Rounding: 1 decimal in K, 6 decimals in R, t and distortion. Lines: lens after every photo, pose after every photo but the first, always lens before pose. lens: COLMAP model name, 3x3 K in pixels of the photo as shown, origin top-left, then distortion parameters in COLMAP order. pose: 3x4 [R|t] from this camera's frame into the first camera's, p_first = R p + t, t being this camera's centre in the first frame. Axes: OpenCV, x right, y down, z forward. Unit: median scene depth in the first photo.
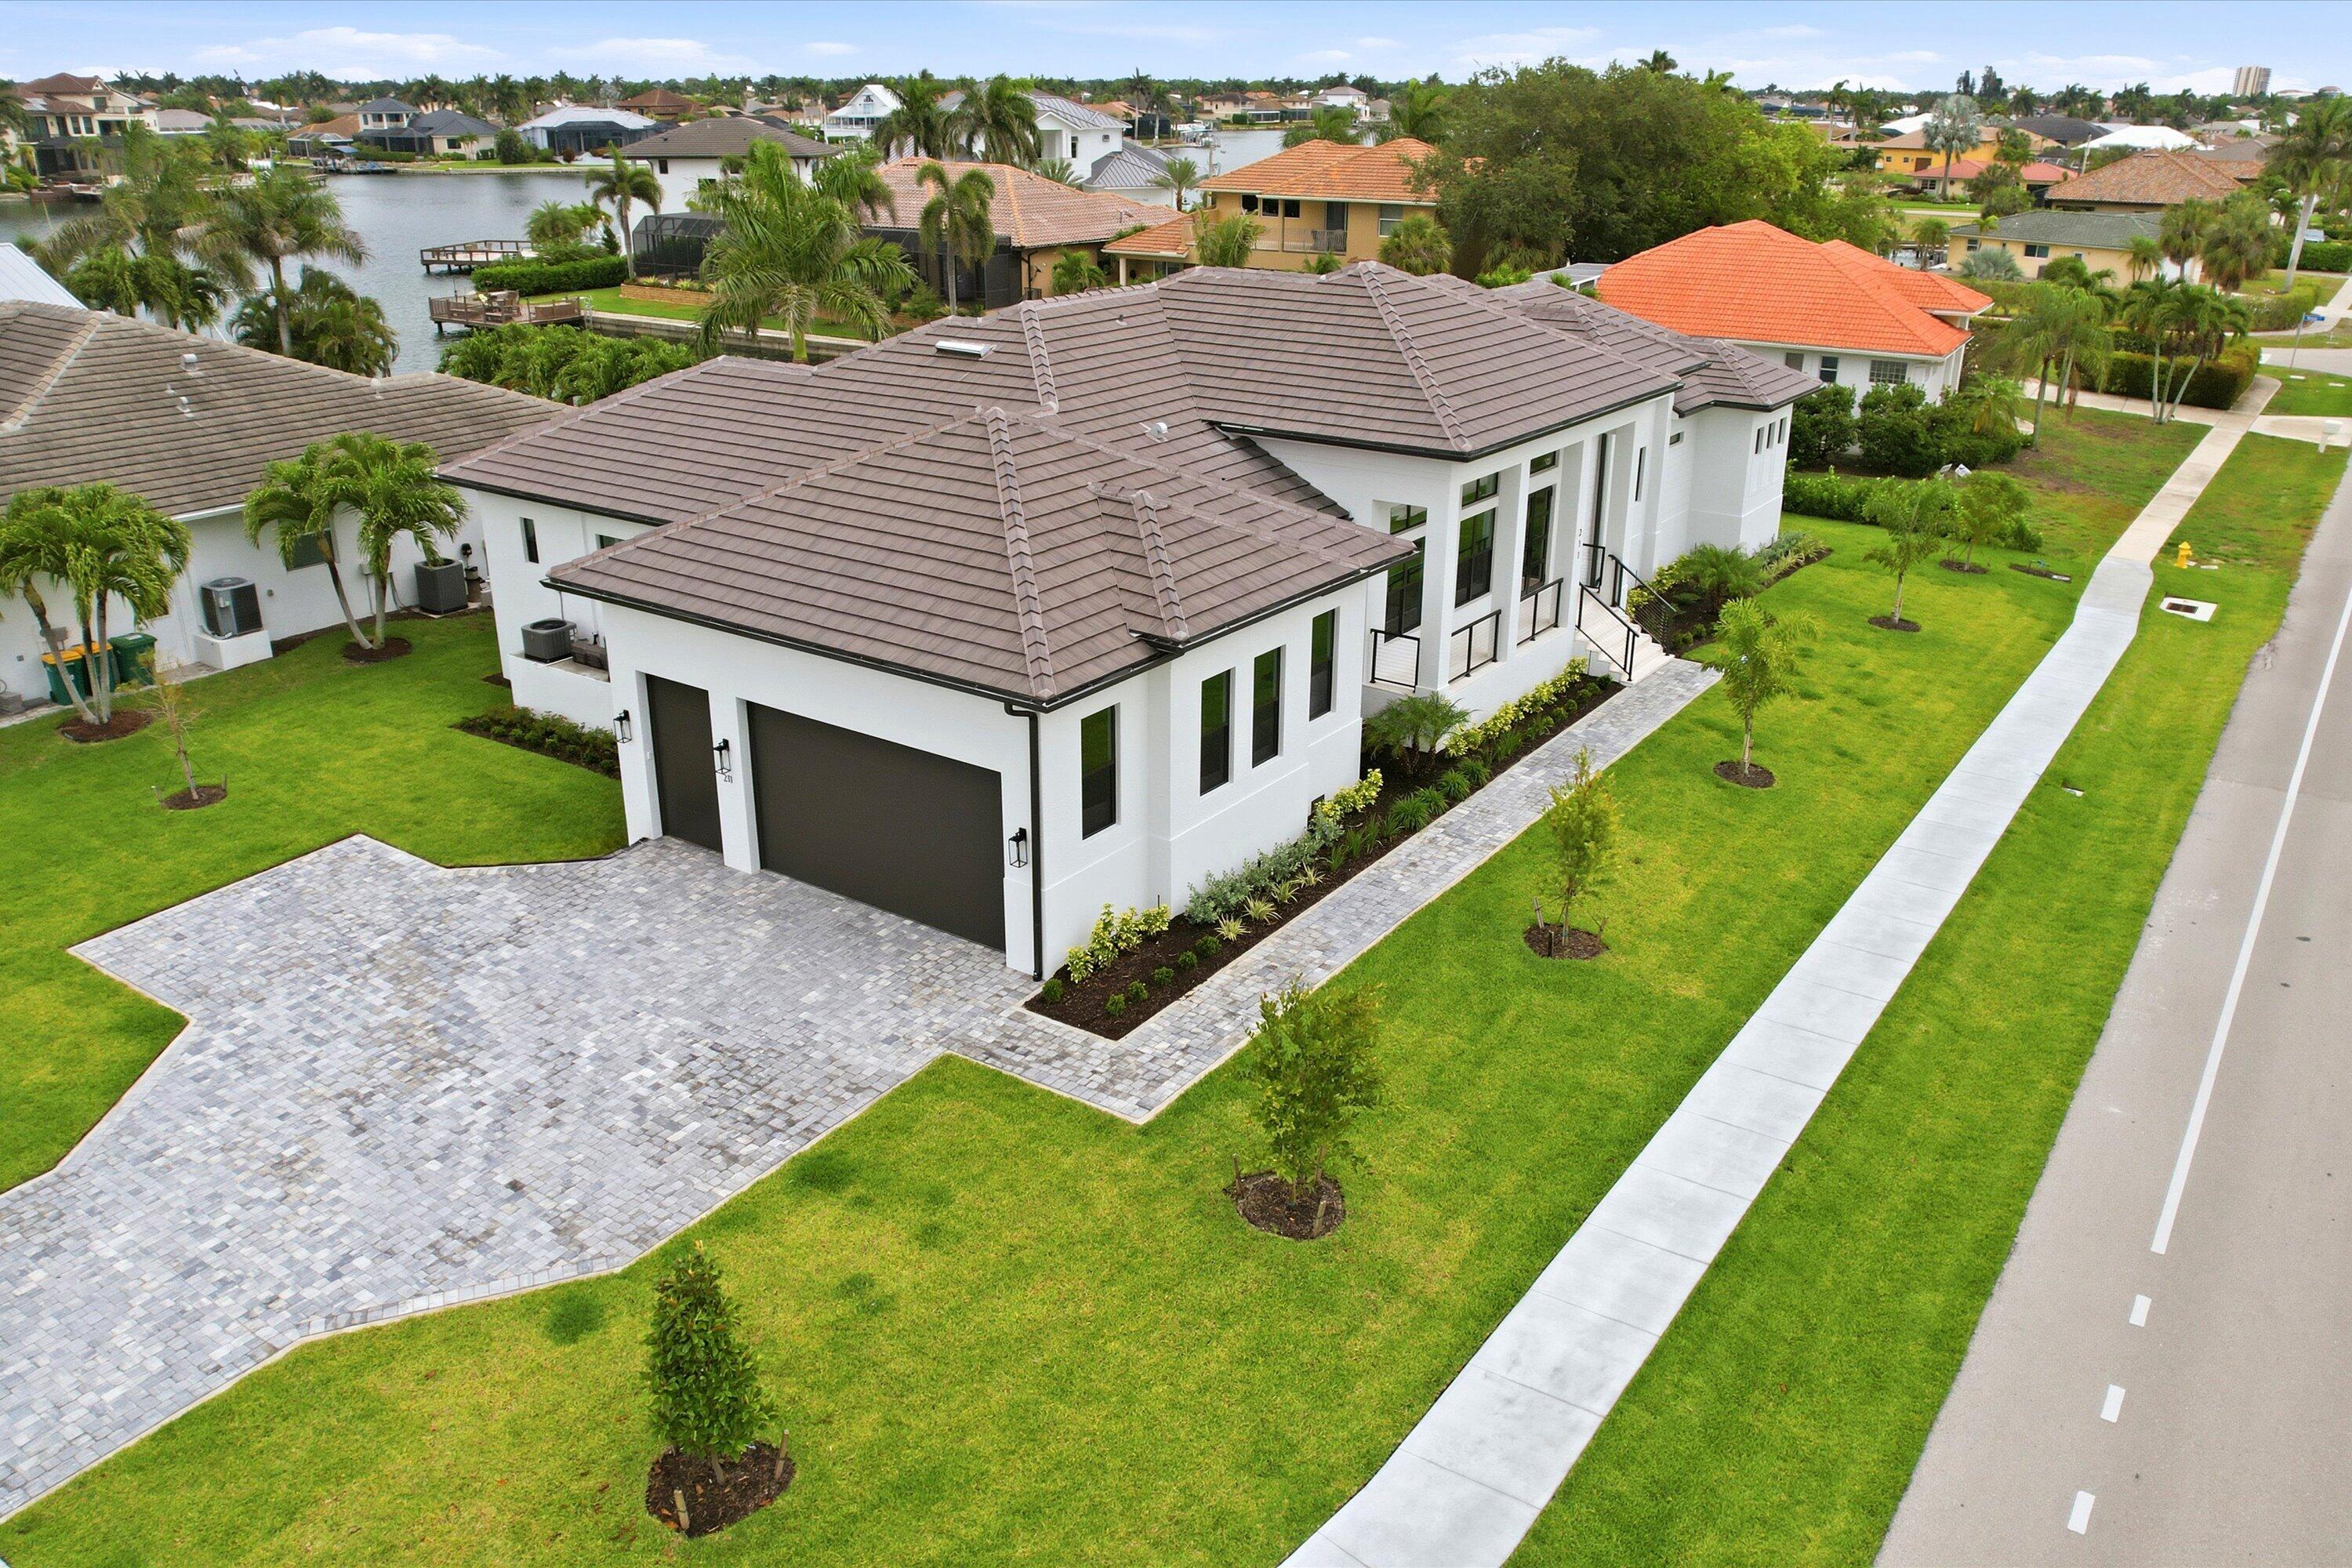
lens RADIAL K [[1779.5, 0, 1177.6], [0, 1779.5, 785.0], [0, 0, 1]] dist [-0.064701, 0.042944]
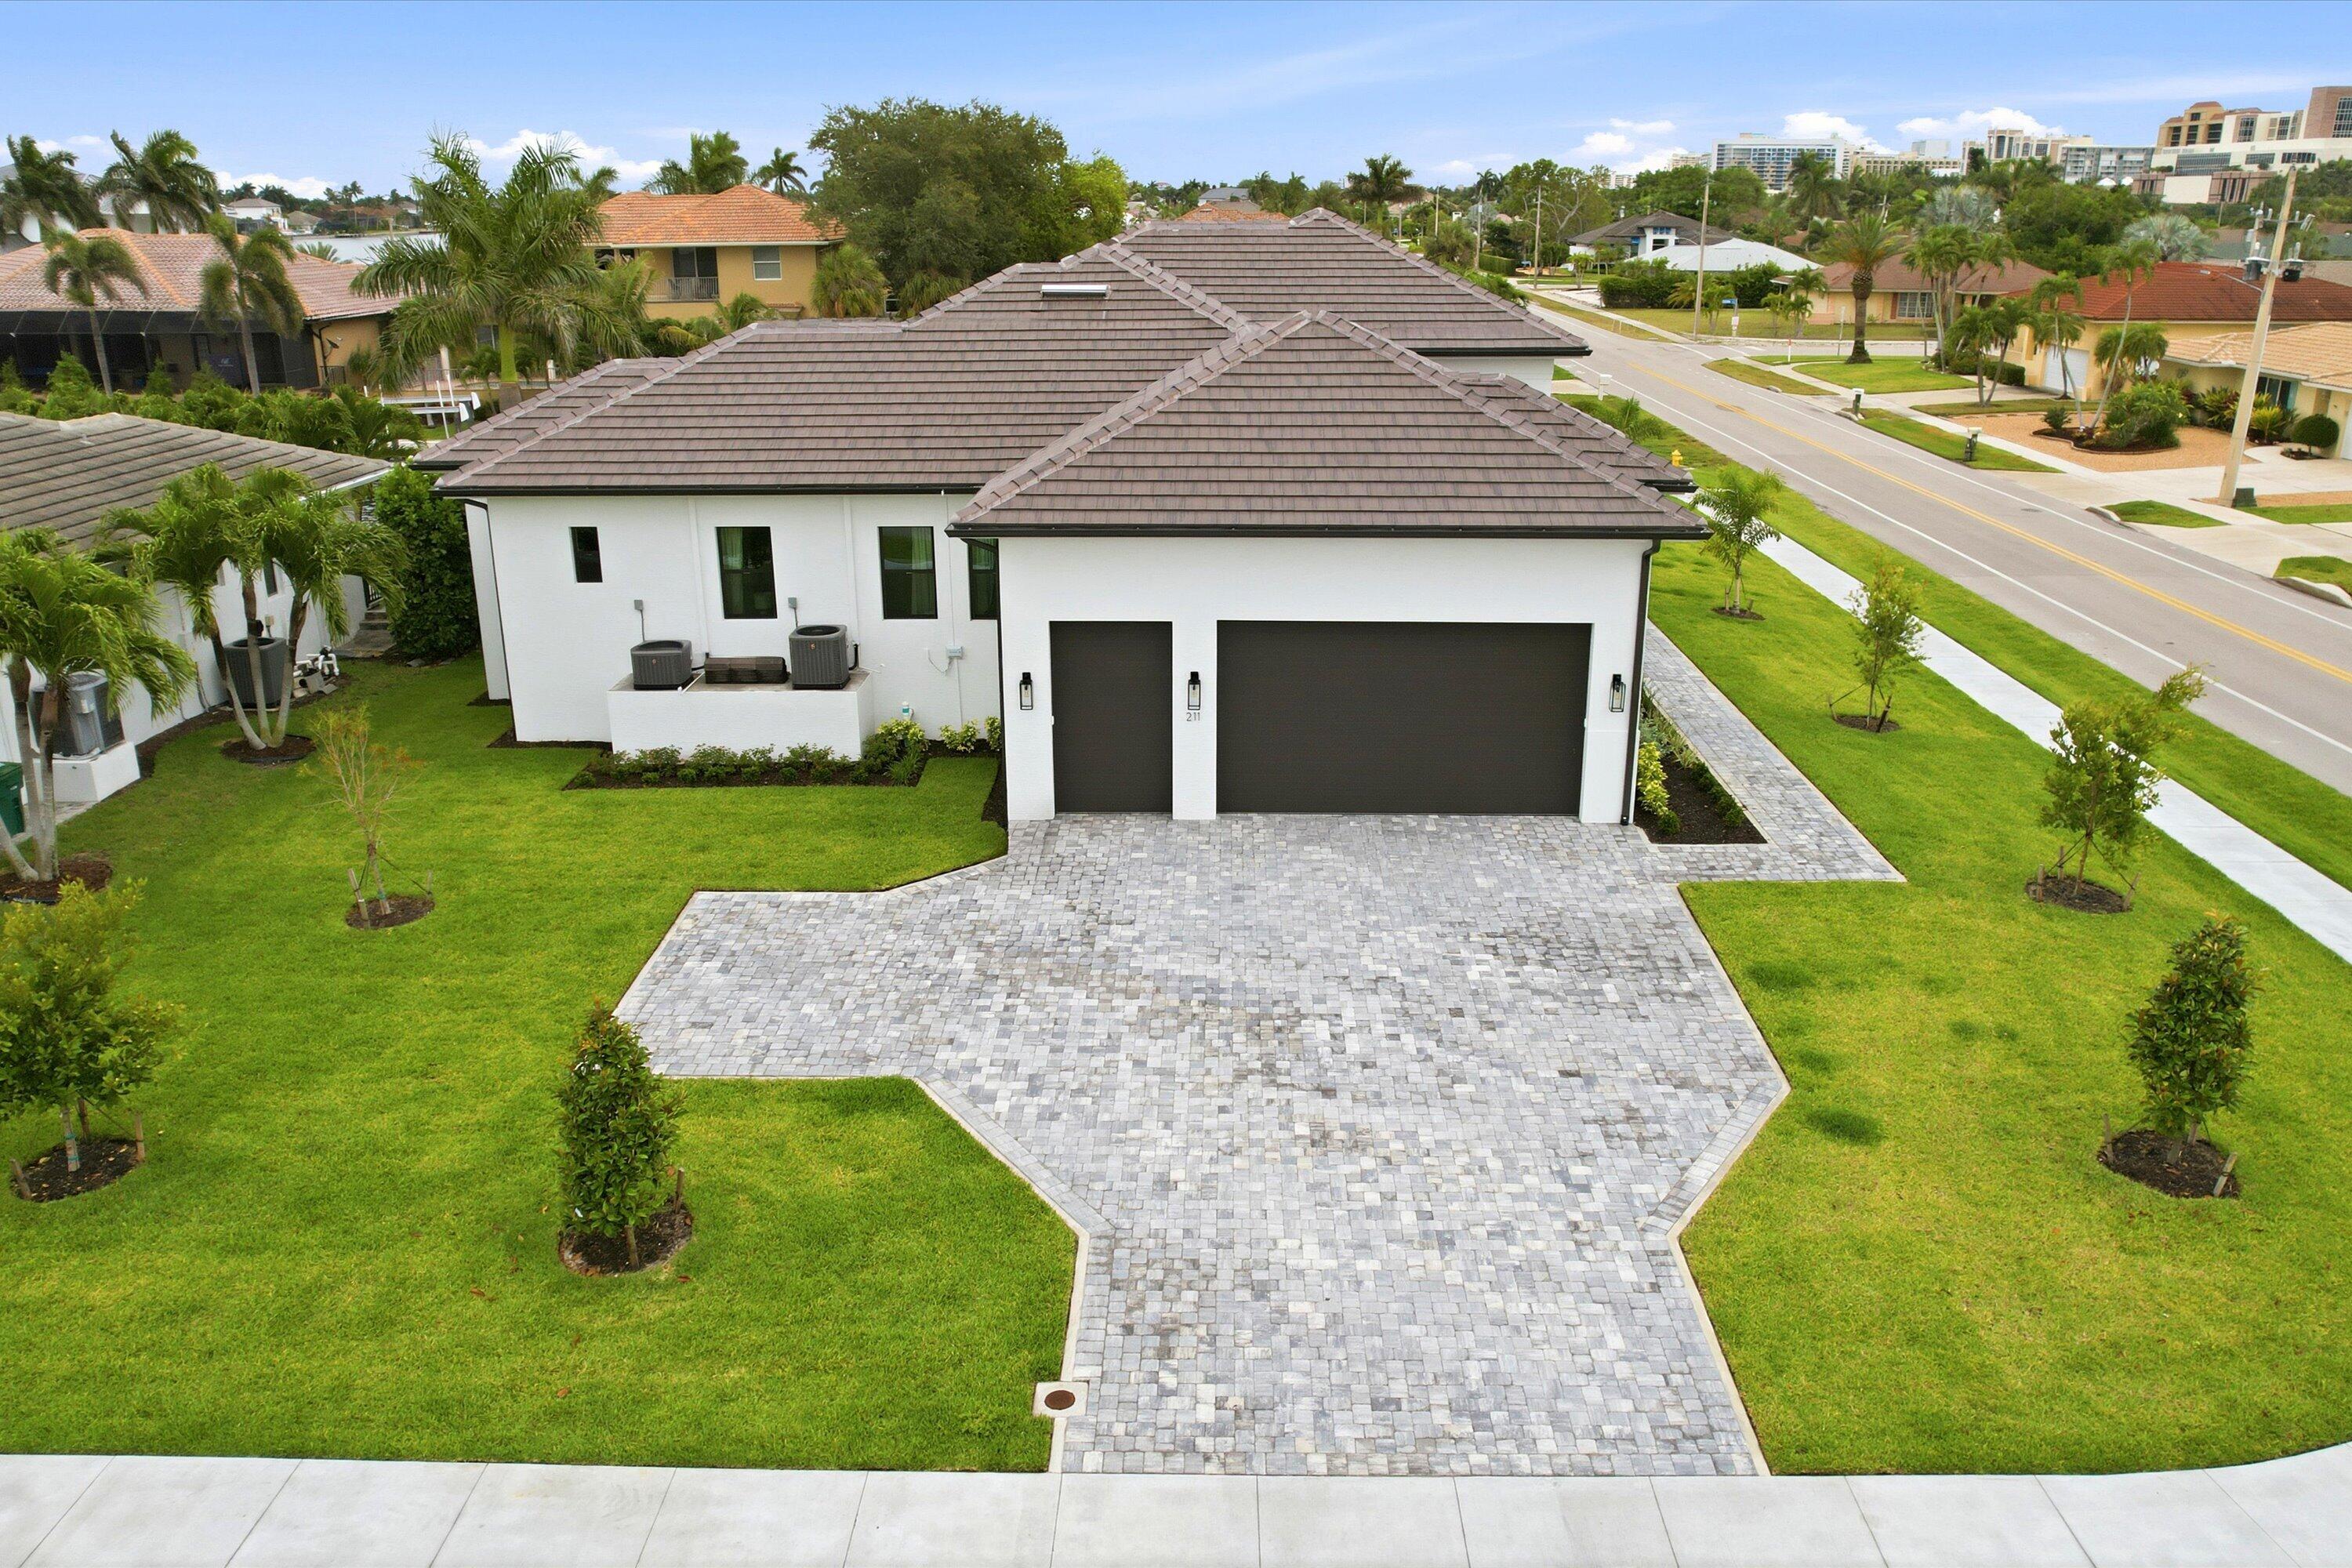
lens RADIAL K [[1779.5, 0, 1183.5], [0, 1779.5, 790.7], [0, 0, 1]] dist [-0.064701, 0.042944]
pose [[0.833363, -0.184894, 0.520884, -0.699333], [0.212070, 0.977225, 0.007586, 0.024159], [-0.510424, 0.104142, 0.853594, 0.211830]]
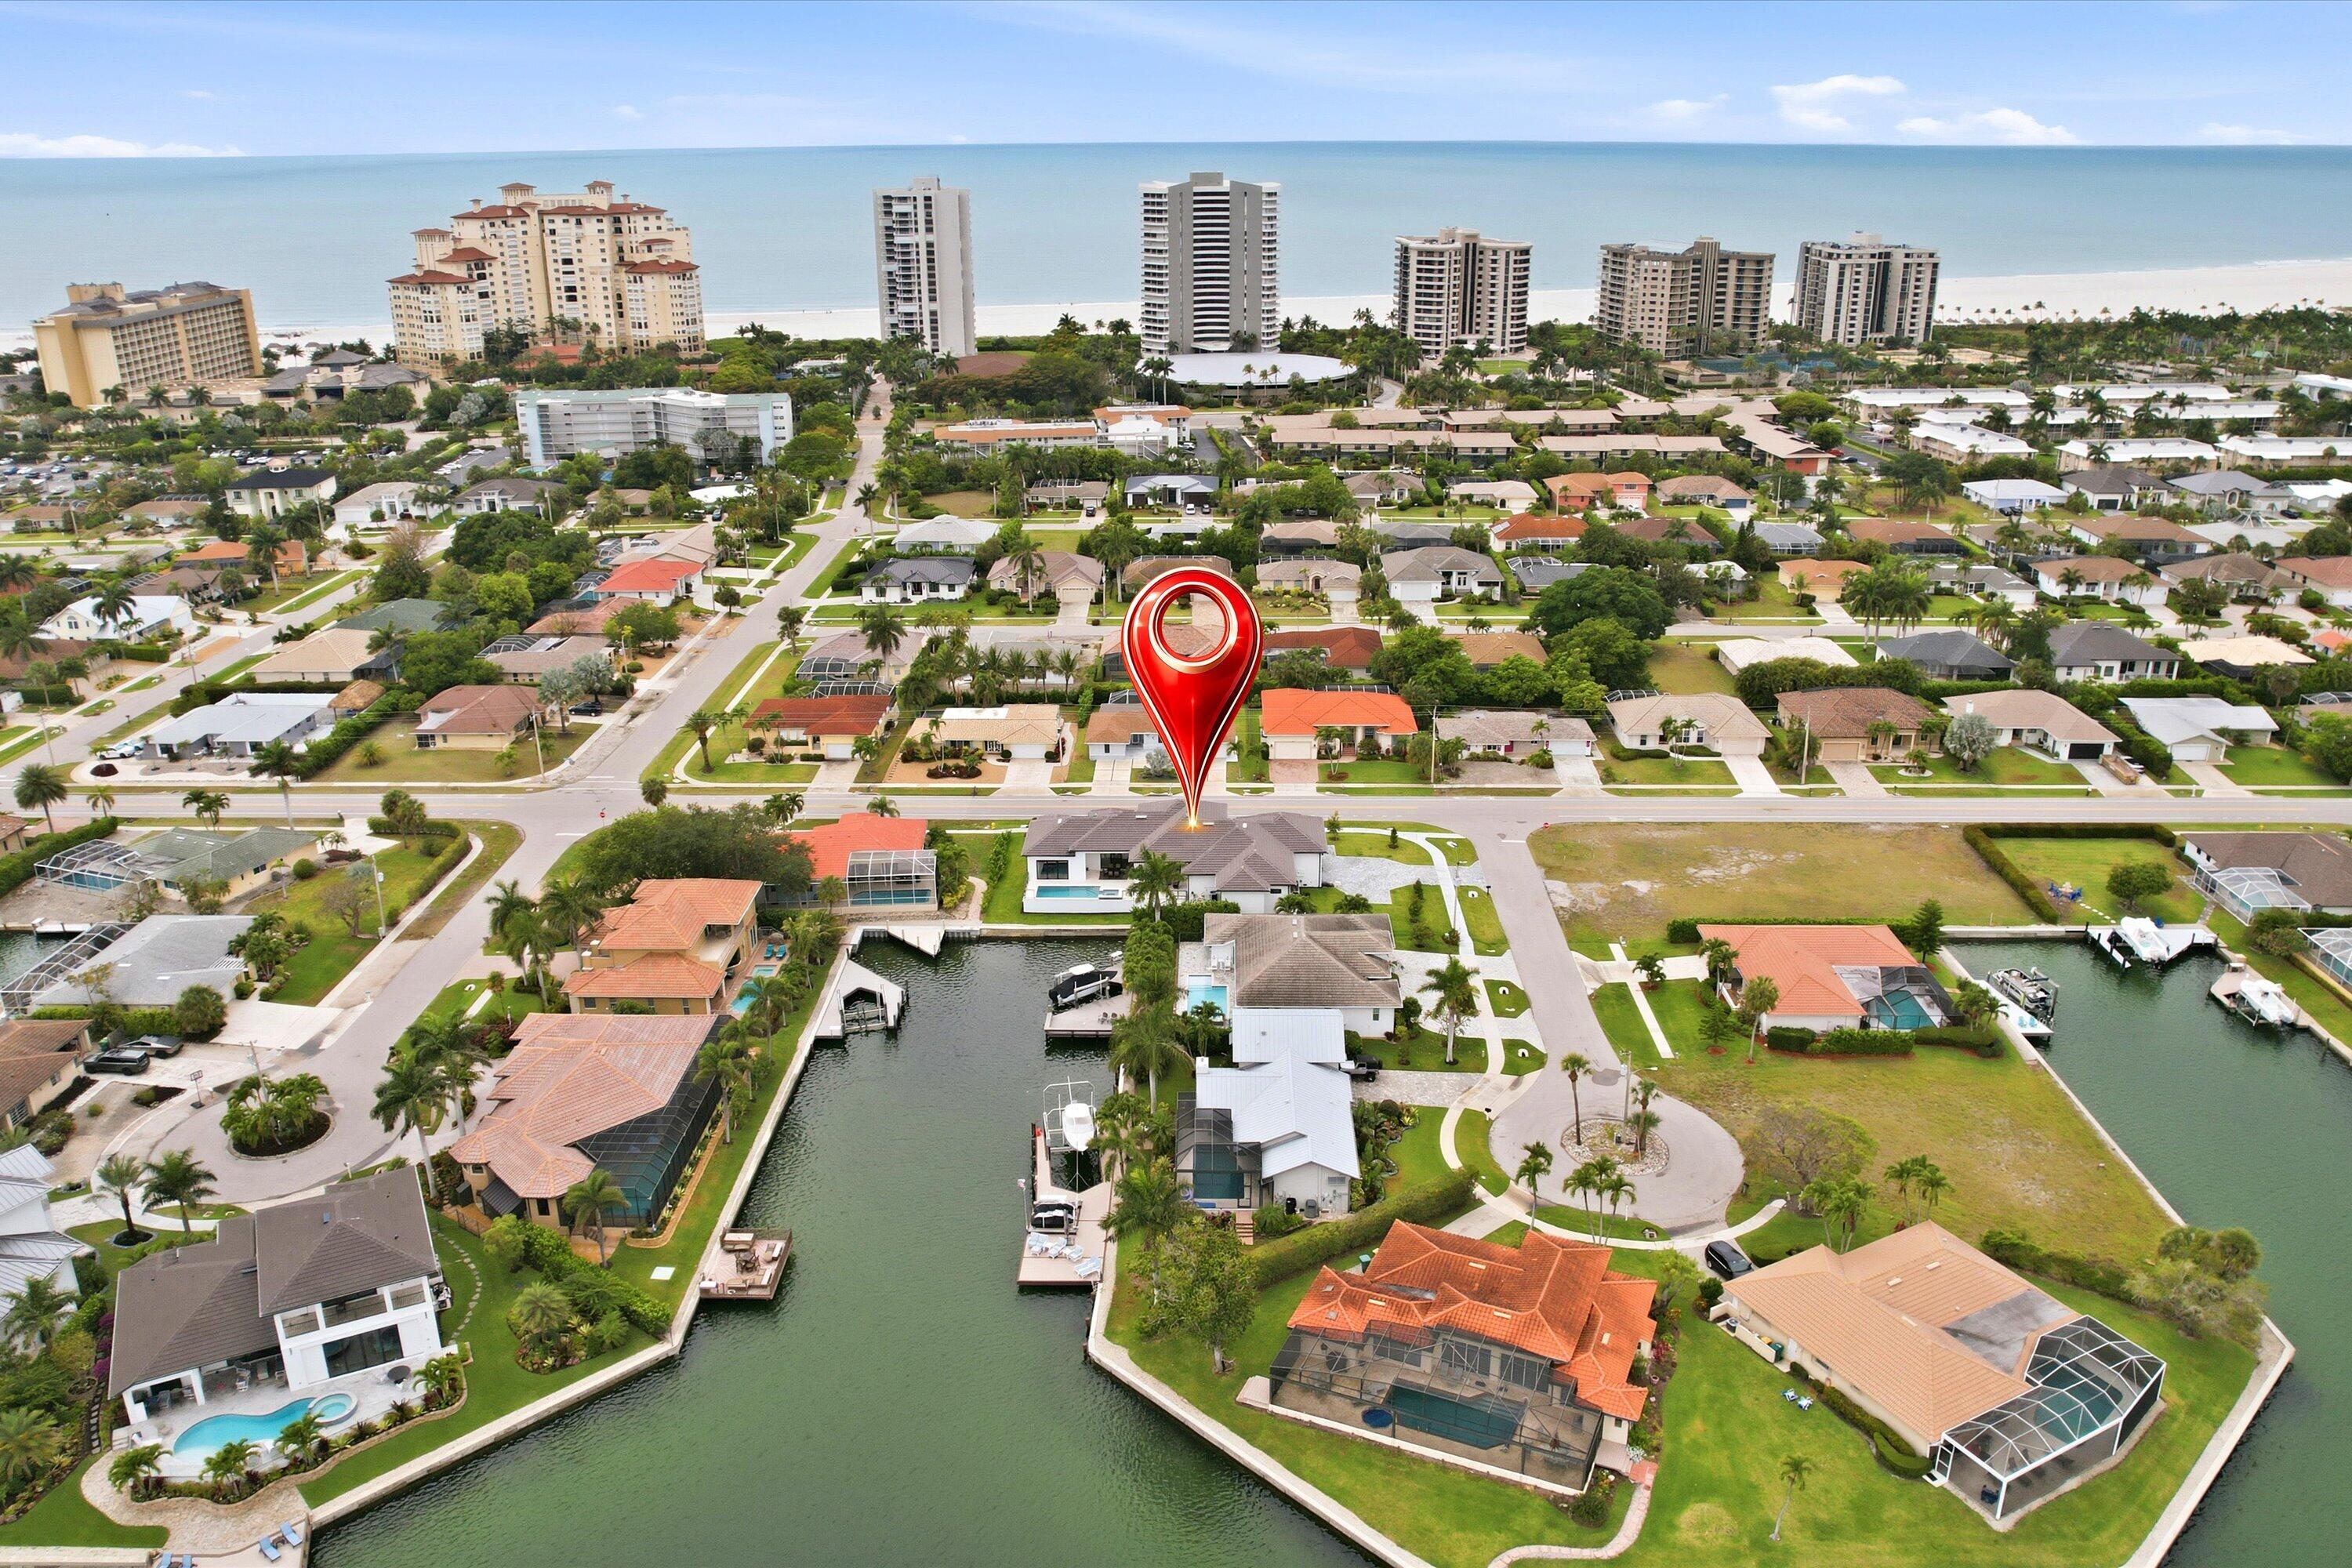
lens RADIAL K [[1779.5, 0, 1188.4], [0, 1779.5, 786.5], [0, 0, 1]] dist [-0.064701, 0.042944]
pose [[-0.560570, -0.292830, 0.774604, -5.095358], [0.306556, 0.795557, 0.522601, -3.914025], [-0.769275, 0.530414, -0.356197, 3.569218]]
